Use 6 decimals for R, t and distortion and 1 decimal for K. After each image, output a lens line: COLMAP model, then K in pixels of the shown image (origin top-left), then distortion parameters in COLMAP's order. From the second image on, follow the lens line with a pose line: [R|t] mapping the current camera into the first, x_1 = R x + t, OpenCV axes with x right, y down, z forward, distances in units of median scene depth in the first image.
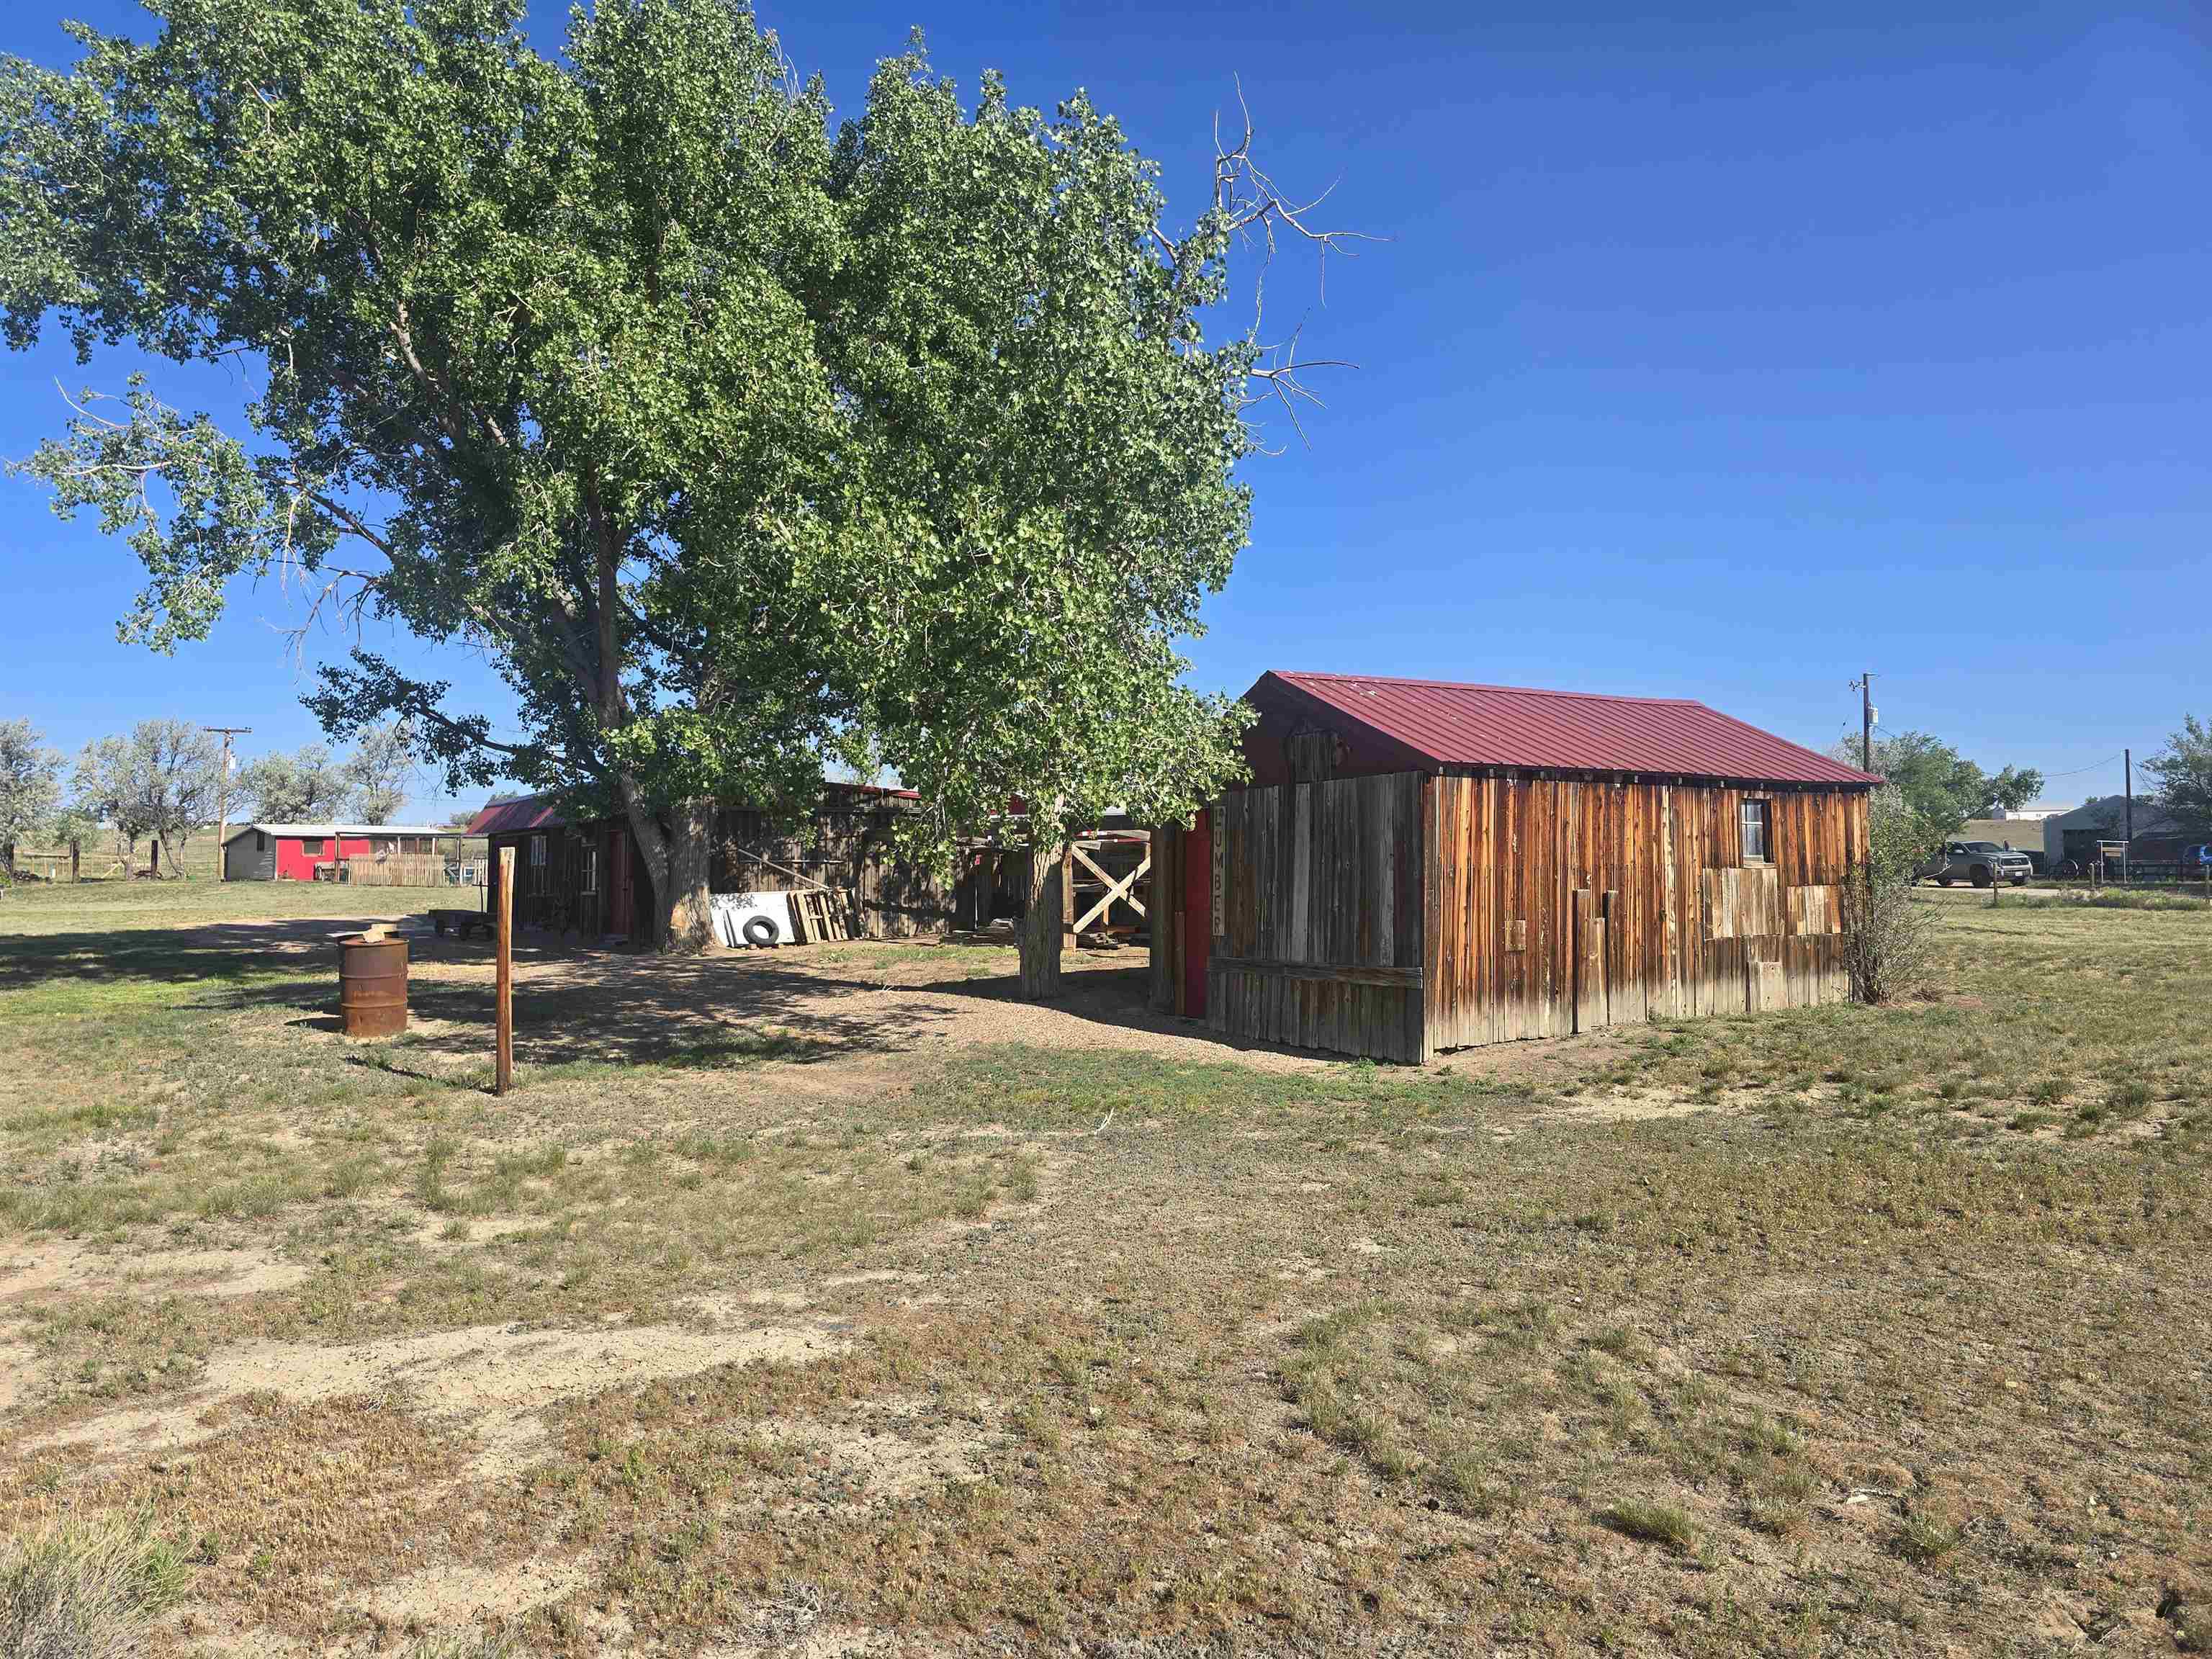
lens RADIAL K [[1488.6, 0, 1106.0], [0, 1488.6, 829.5], [0, 0, 1]] dist [0.029950, -0.000303]
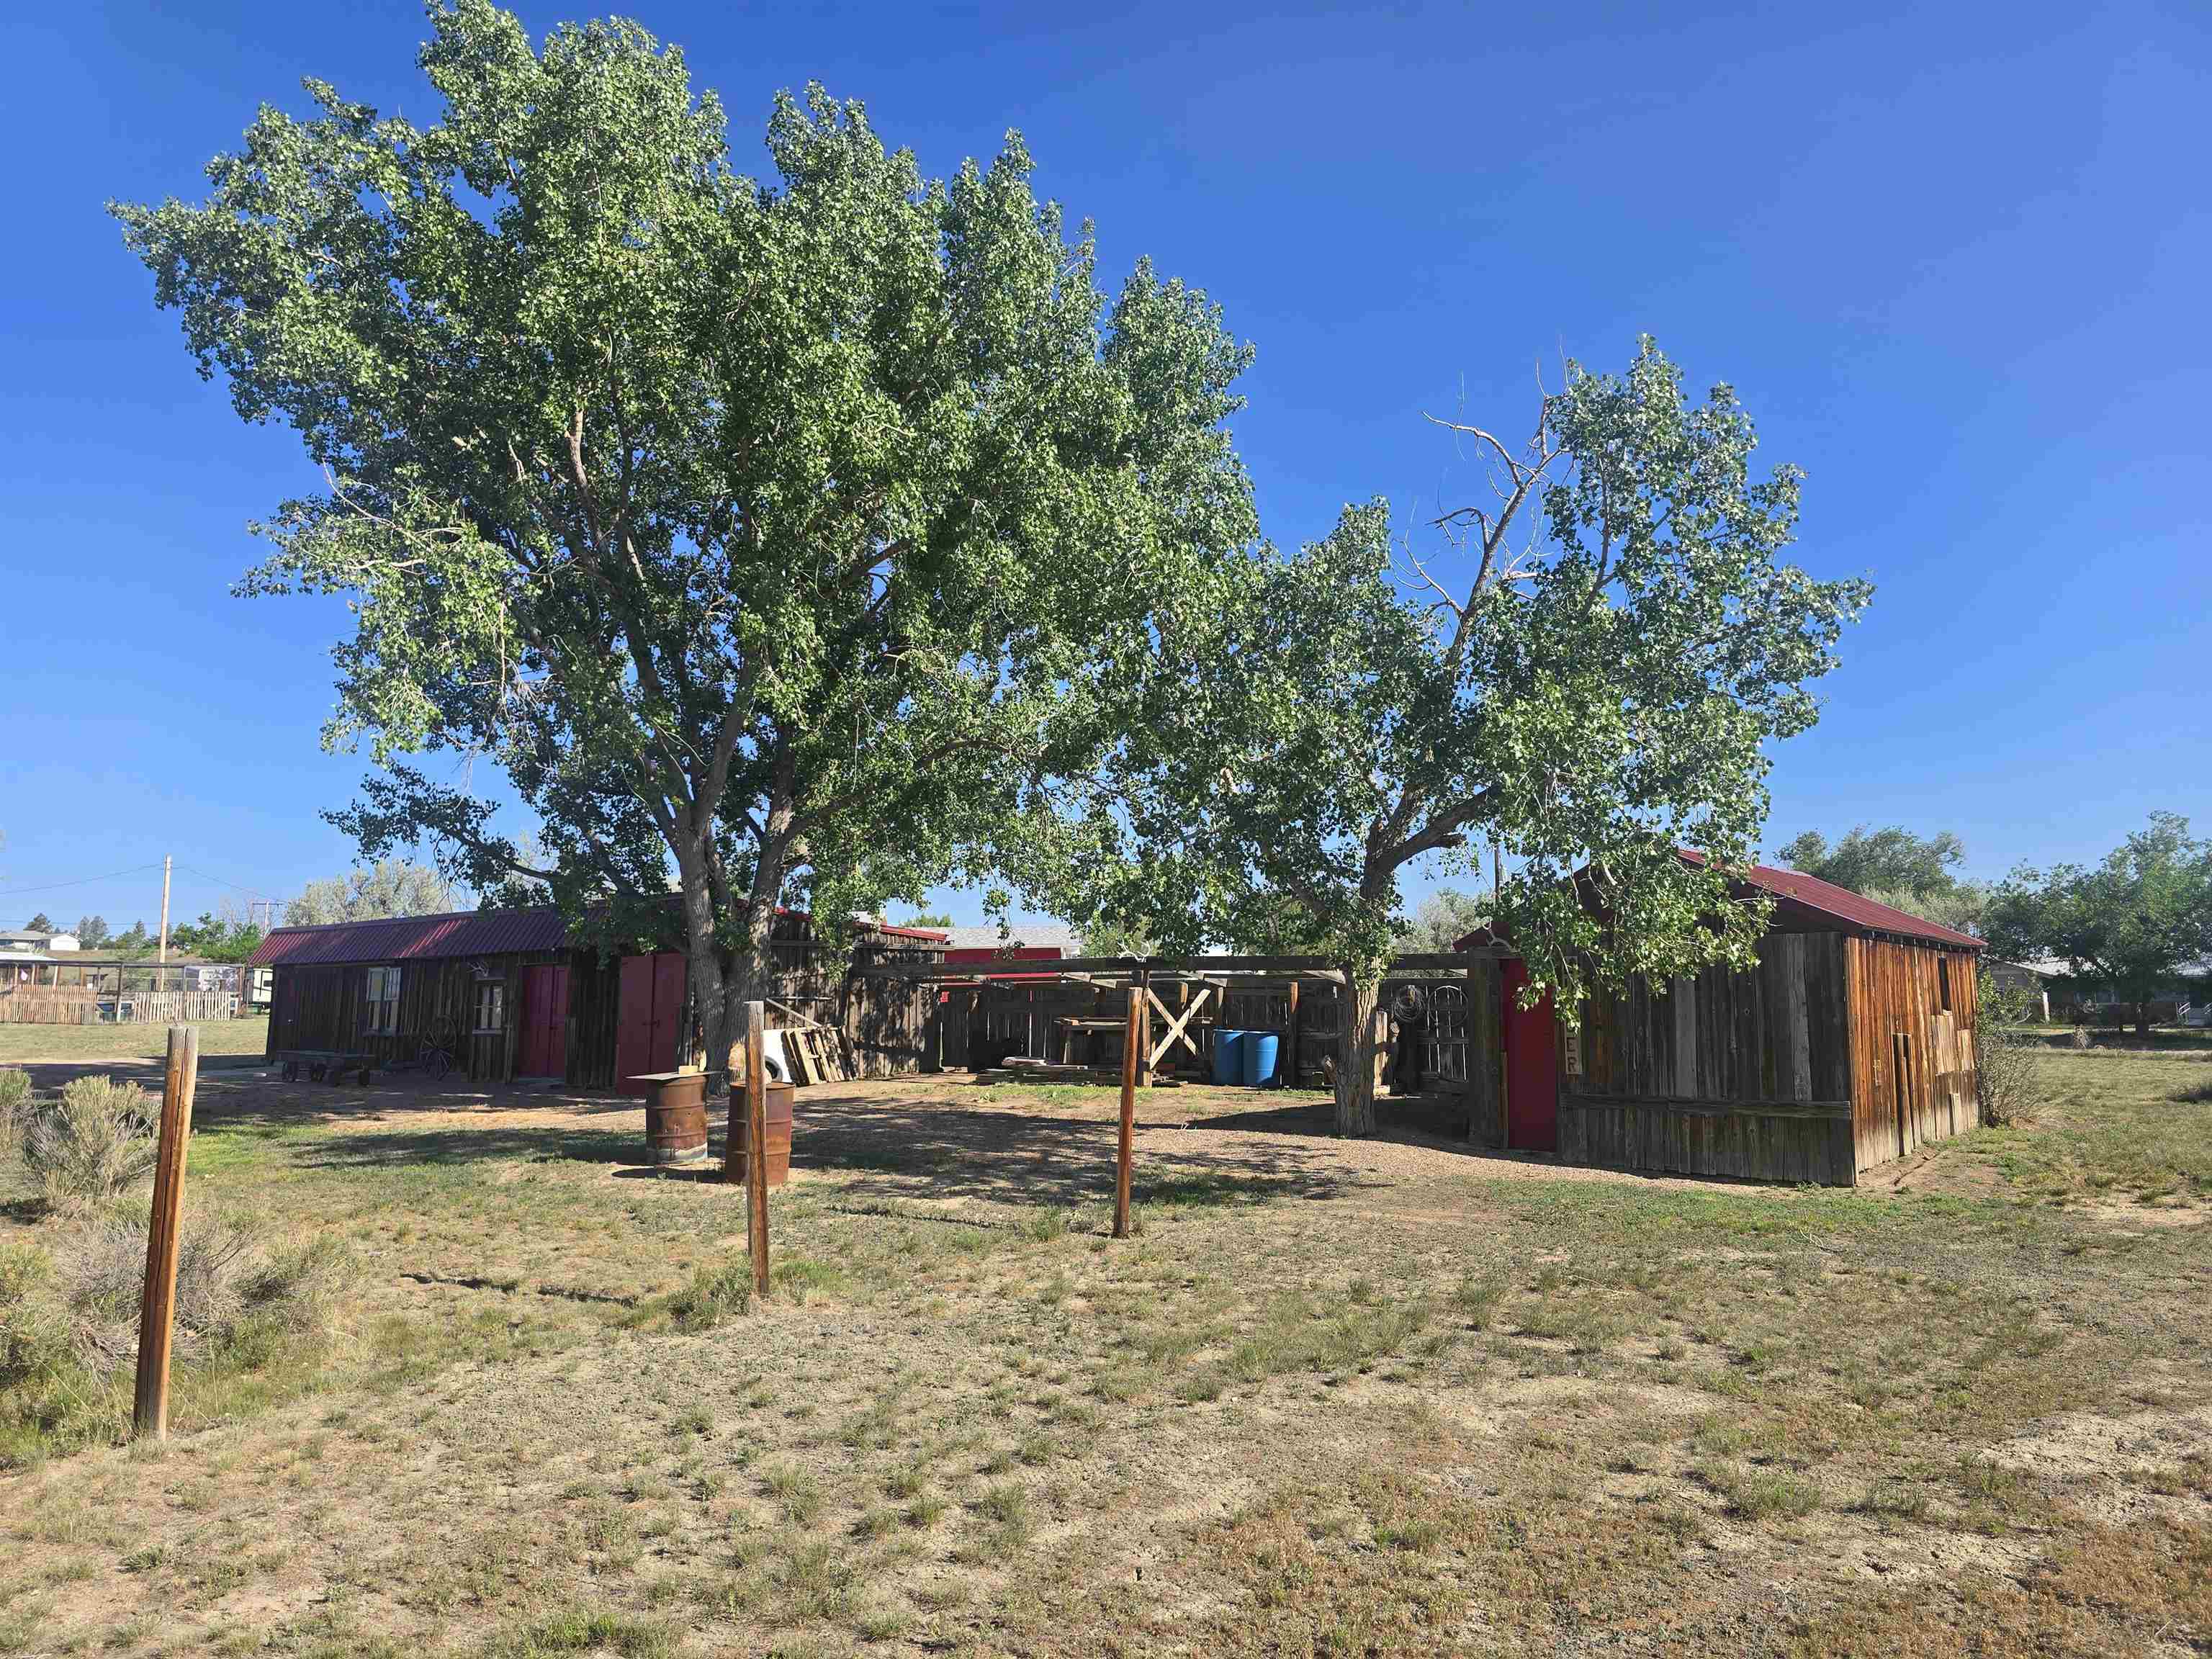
lens RADIAL K [[1488.6, 0, 1106.0], [0, 1488.6, 829.5], [0, 0, 1]] dist [0.029950, -0.000303]
pose [[0.957683, 0.039419, 0.285114, -0.292995], [-0.013640, 0.995680, -0.091844, -0.001455], [-0.287502, 0.084069, 0.954083, 0.012577]]
